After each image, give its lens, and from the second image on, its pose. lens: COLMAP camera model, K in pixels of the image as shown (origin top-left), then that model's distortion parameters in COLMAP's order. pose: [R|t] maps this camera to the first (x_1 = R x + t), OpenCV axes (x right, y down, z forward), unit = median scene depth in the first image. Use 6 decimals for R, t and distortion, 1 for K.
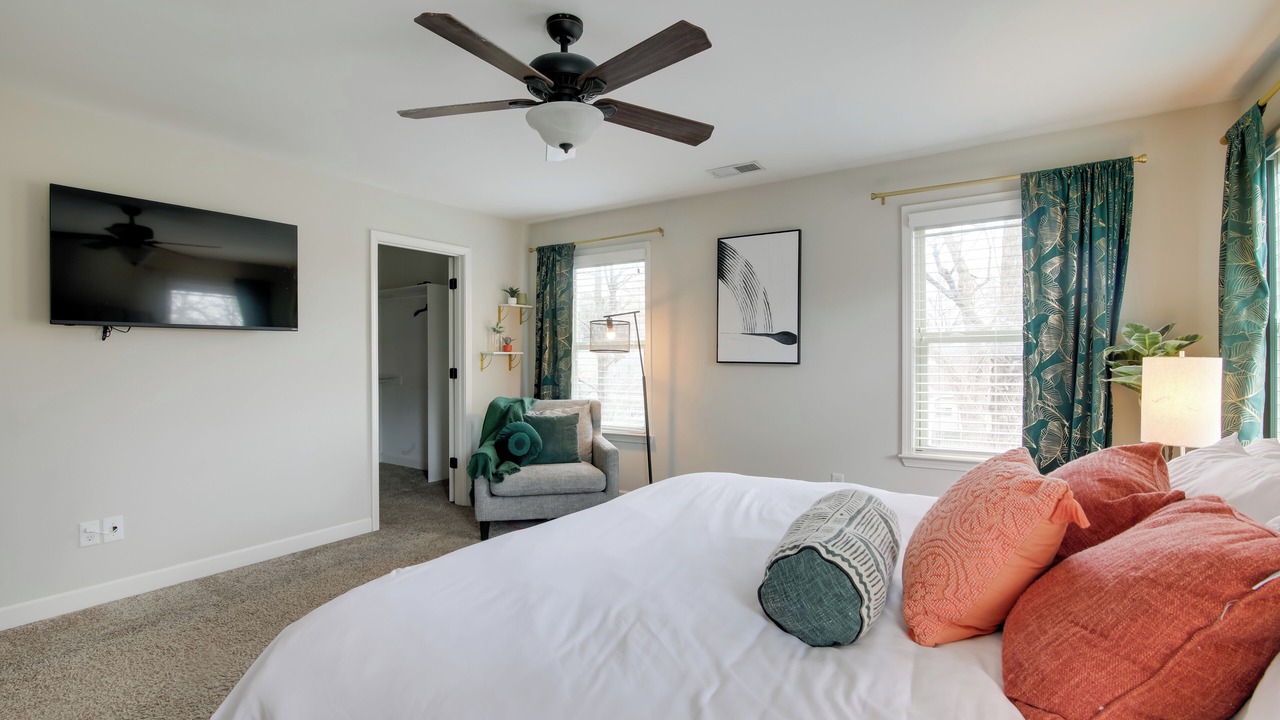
lens RADIAL K [[584.5, 0, 640.0], [0, 584.5, 360.0], [0, 0, 1]] dist [-0.017732, 0.000130]
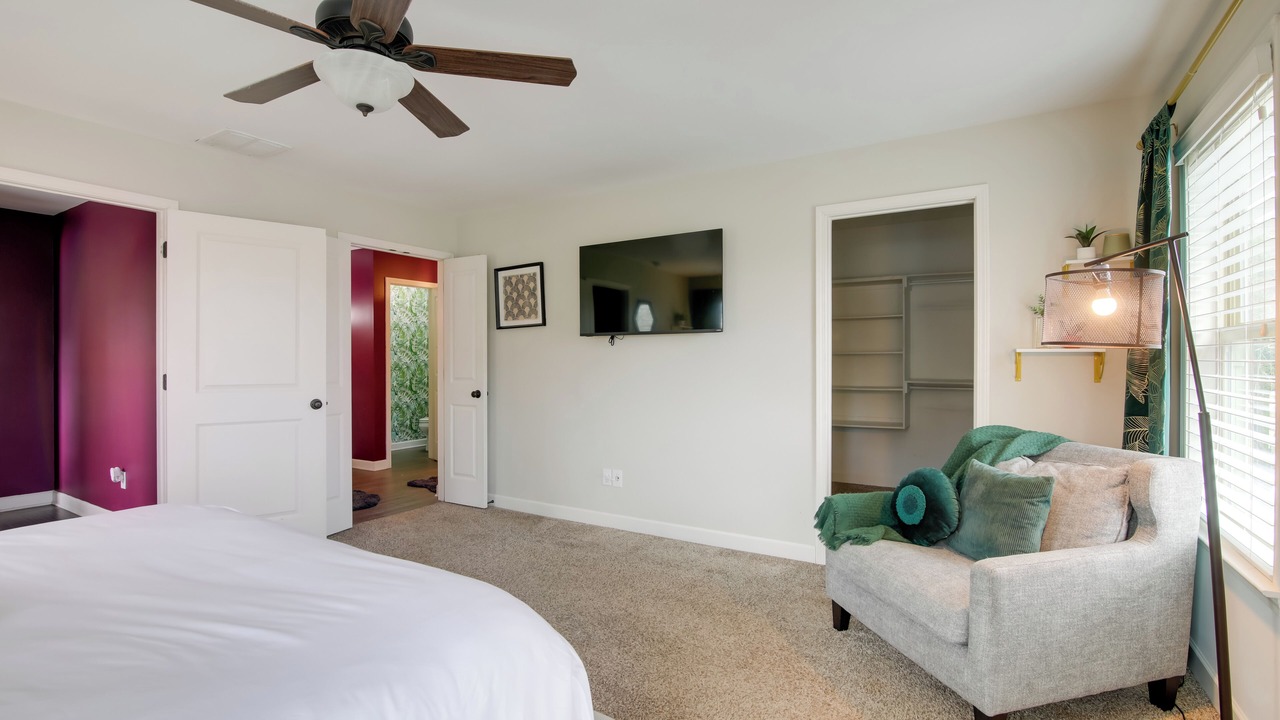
lens RADIAL K [[584.5, 0, 640.0], [0, 584.5, 360.0], [0, 0, 1]] dist [-0.017732, 0.000130]
pose [[0.051100, 0.008153, -0.998660, 0.449354], [-0.003695, 0.999961, 0.007974, -0.008255], [0.998687, 0.003283, 0.051128, 0.844280]]
